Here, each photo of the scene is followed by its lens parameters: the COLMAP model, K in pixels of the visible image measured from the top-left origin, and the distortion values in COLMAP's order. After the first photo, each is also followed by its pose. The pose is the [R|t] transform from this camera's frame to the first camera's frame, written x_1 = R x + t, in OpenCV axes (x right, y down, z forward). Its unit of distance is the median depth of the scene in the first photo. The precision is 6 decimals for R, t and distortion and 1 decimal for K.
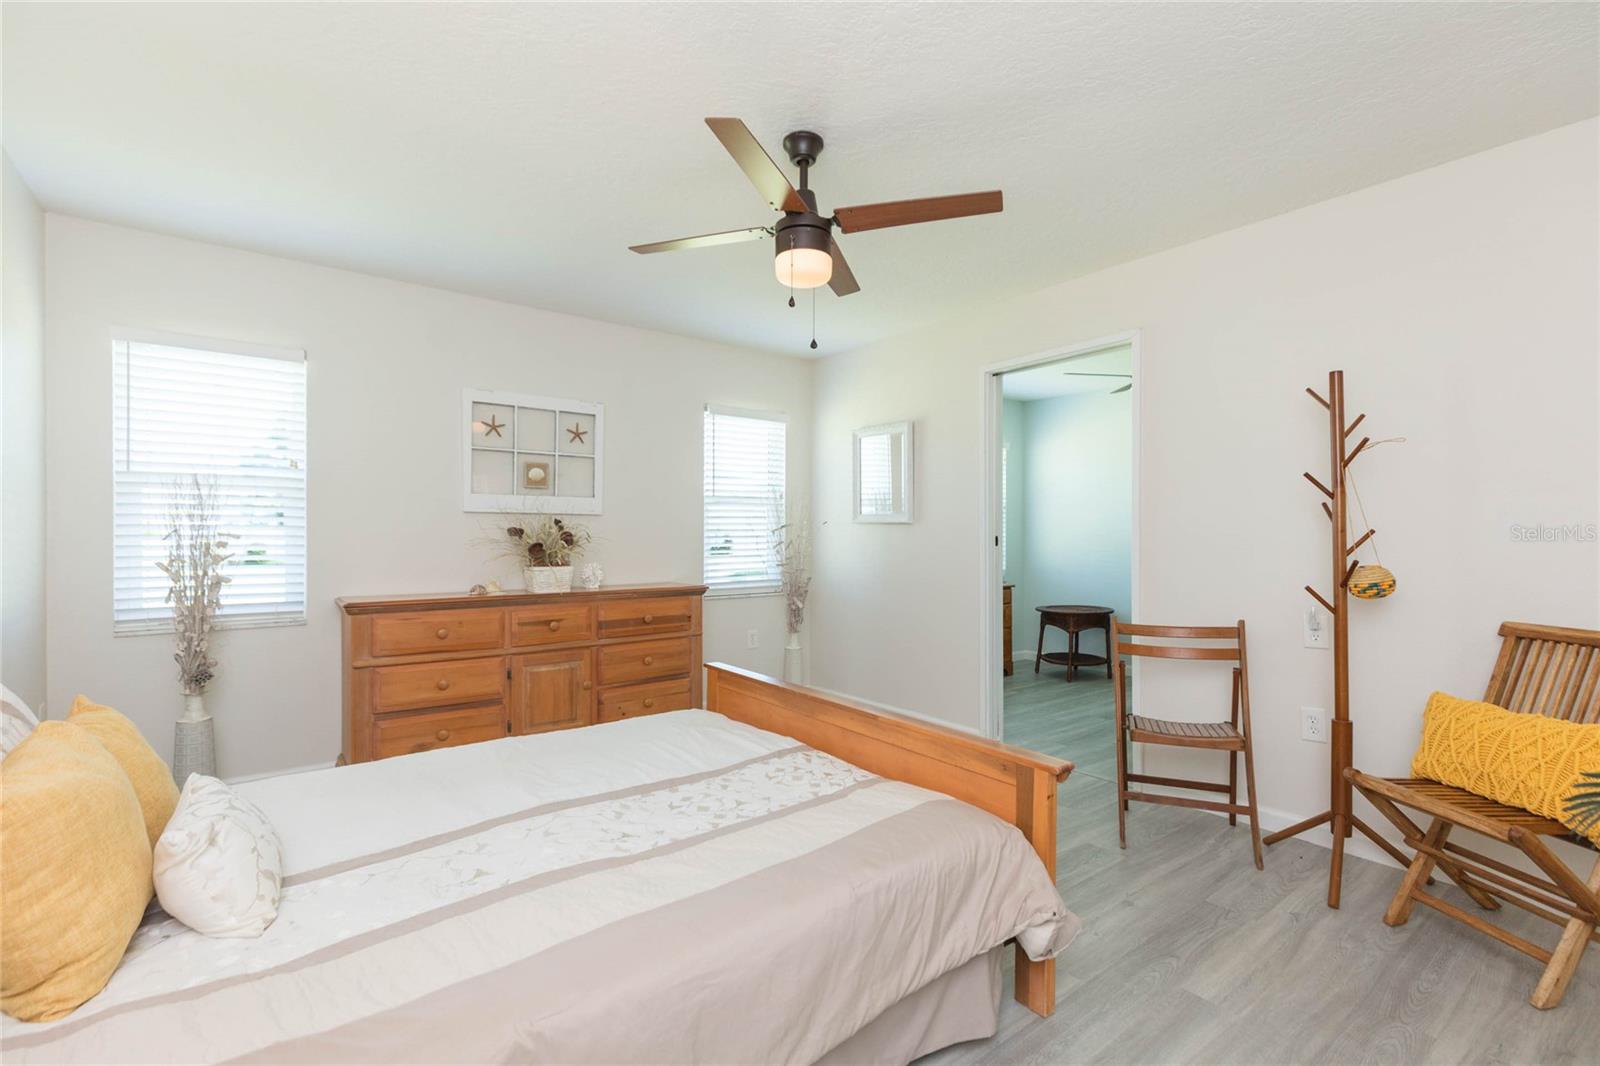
lens RADIAL K [[725.6, 0, 801.1], [0, 725.6, 536.8], [0, 0, 1]] dist [-0.000300, 0.000069]
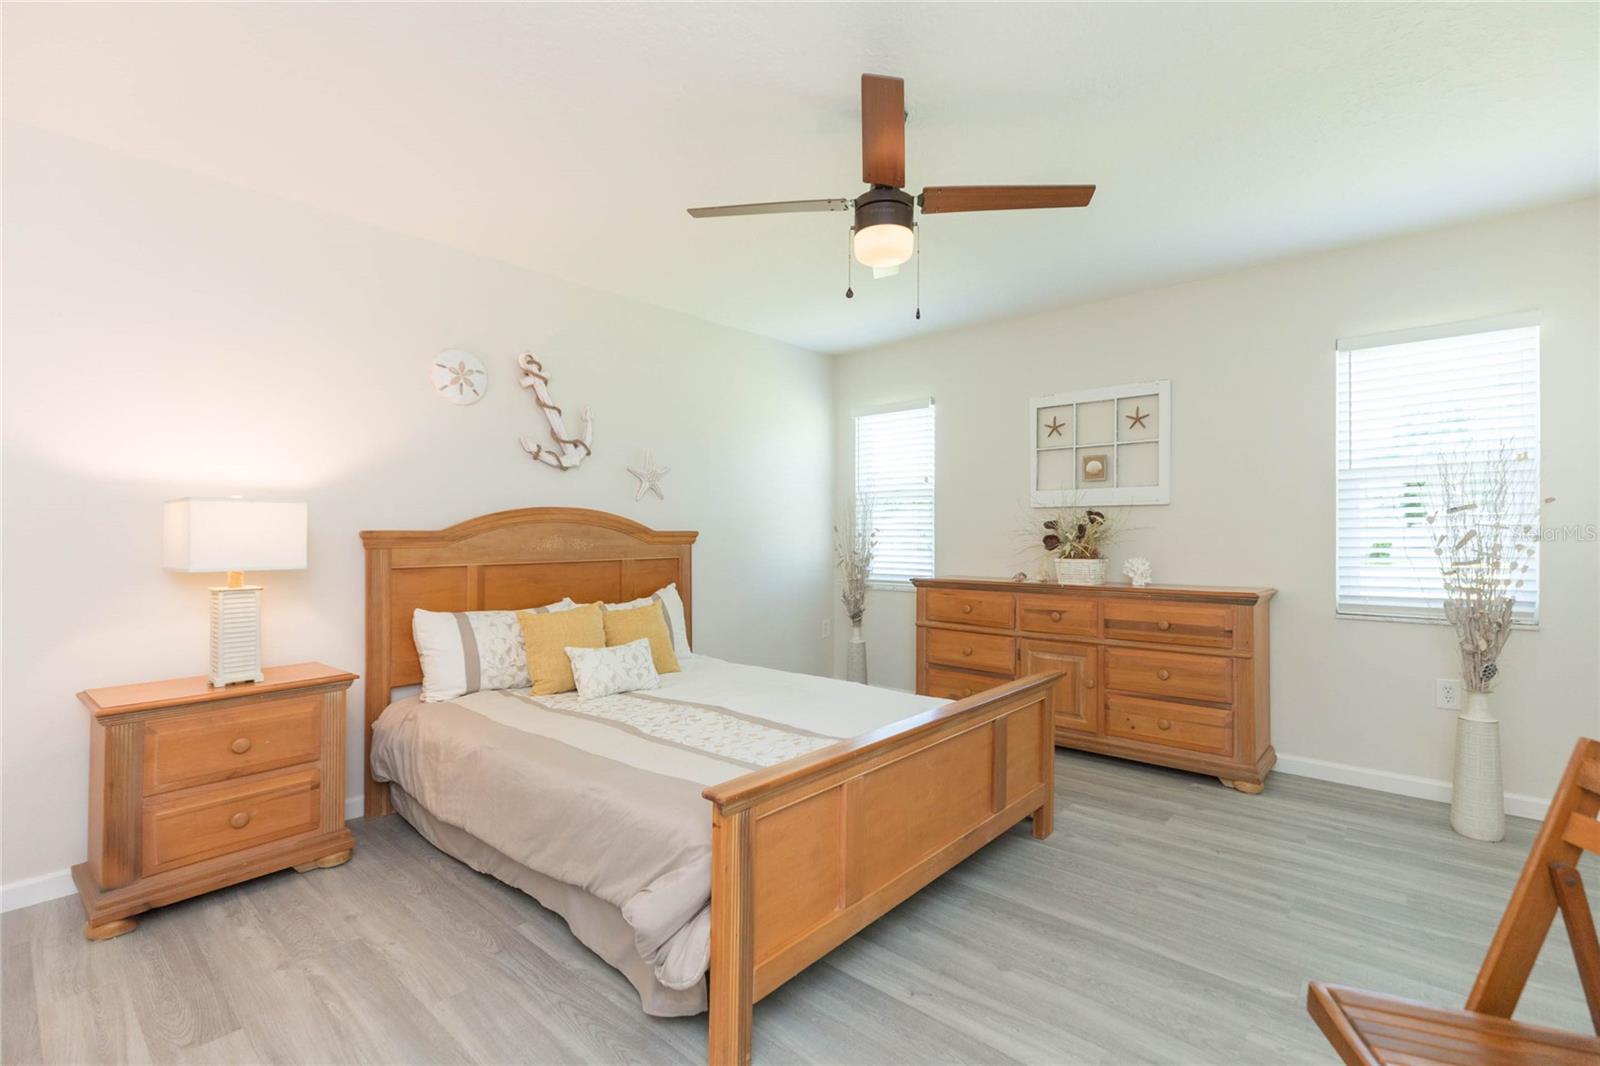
lens RADIAL K [[716.0, 0, 790.5], [0, 716.0, 535.2], [0, 0, 1]] dist [0.003418, 0.000249]
pose [[0.165444, 0.004126, -0.986211, 0.594209], [0.003891, 0.999981, 0.004836, 0.001572], [0.986211, -0.004638, 0.165425, 0.464826]]
